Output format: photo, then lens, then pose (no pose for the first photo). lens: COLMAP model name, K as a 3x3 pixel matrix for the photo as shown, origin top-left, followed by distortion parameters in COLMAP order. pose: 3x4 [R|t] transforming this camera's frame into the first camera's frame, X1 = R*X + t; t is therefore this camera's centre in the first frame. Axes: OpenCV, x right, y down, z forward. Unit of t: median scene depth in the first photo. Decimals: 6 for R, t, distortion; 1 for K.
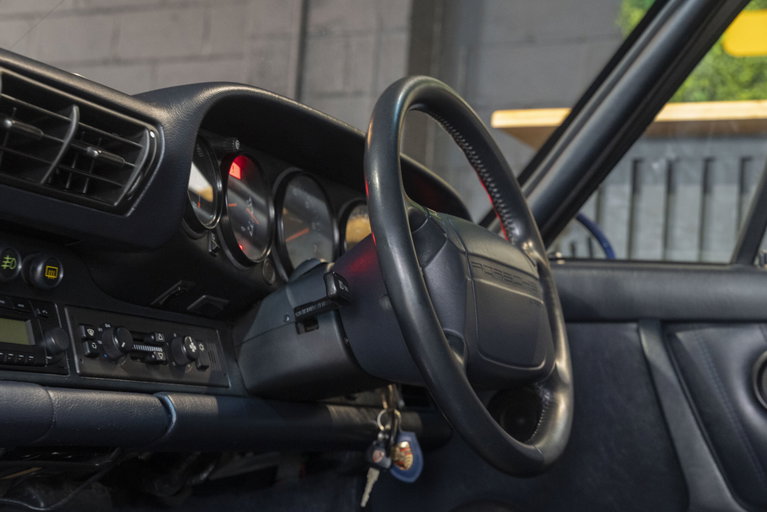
lens RADIAL K [[1336.8, 0, 383.5], [0, 1336.8, 256.0], [0, 0, 1]] dist [0.018102, 0.014017]
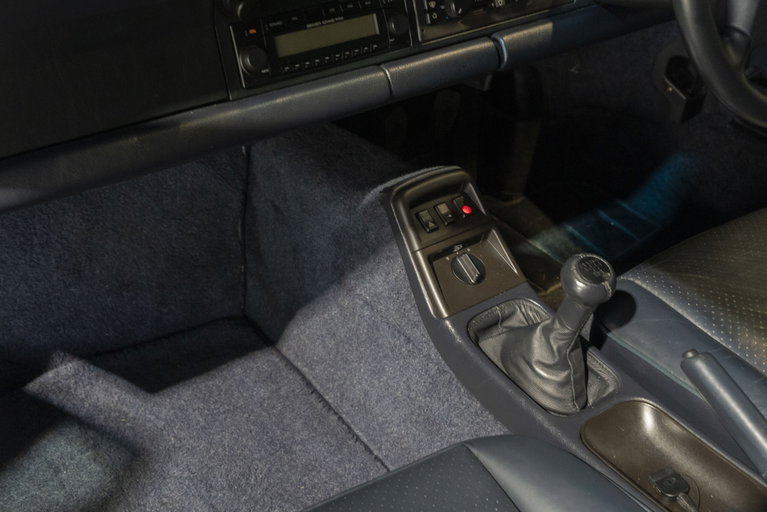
lens RADIAL K [[1031.1, 0, 383.5], [0, 1031.1, 256.0], [0, 0, 1]] dist [0.012944, 0.057047]
pose [[0.883783, 0.232743, -0.405905, 0.156557], [0.085167, 0.772997, 0.628667, -0.308701], [0.460081, -0.590175, 0.663340, 0.161858]]
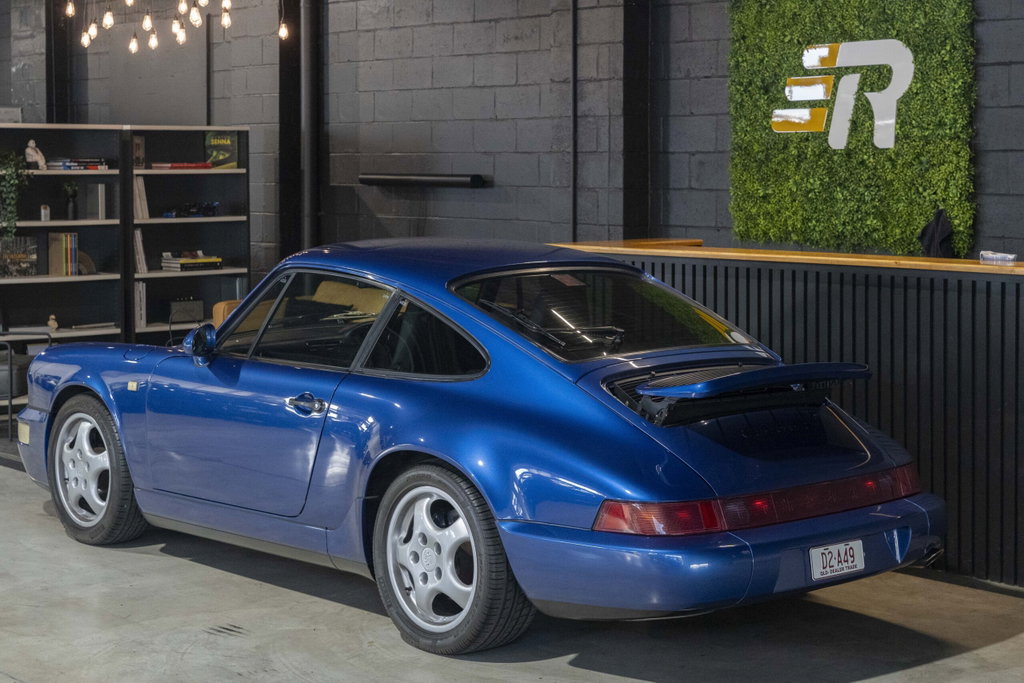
lens RADIAL K [[1864.0, 0, 510.6], [0, 1864.0, 326.5], [0, 0, 1]] dist [-0.008165, 0.148634]
pose [[0.924786, -0.049773, -0.377219, 2.607705], [0.115460, 0.981369, 0.153569, -0.951690], [0.362547, -0.185572, 0.913303, -4.435779]]
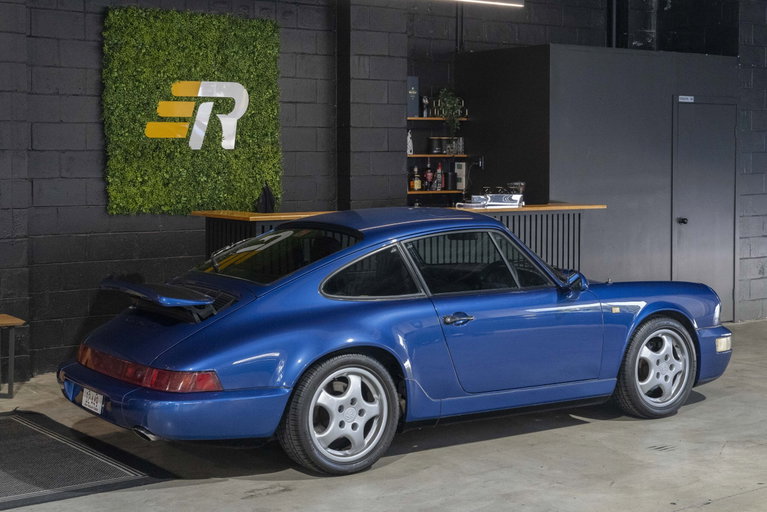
lens RADIAL K [[1196.7, 0, 381.6], [0, 1196.7, 239.3], [0, 0, 1]] dist [0.016091, -0.030579]
pose [[0.443296, -0.144307, 0.884683, -4.955577], [-0.059442, 0.980051, 0.189649, -1.275615], [-0.894402, -0.136658, 0.425874, -1.333446]]
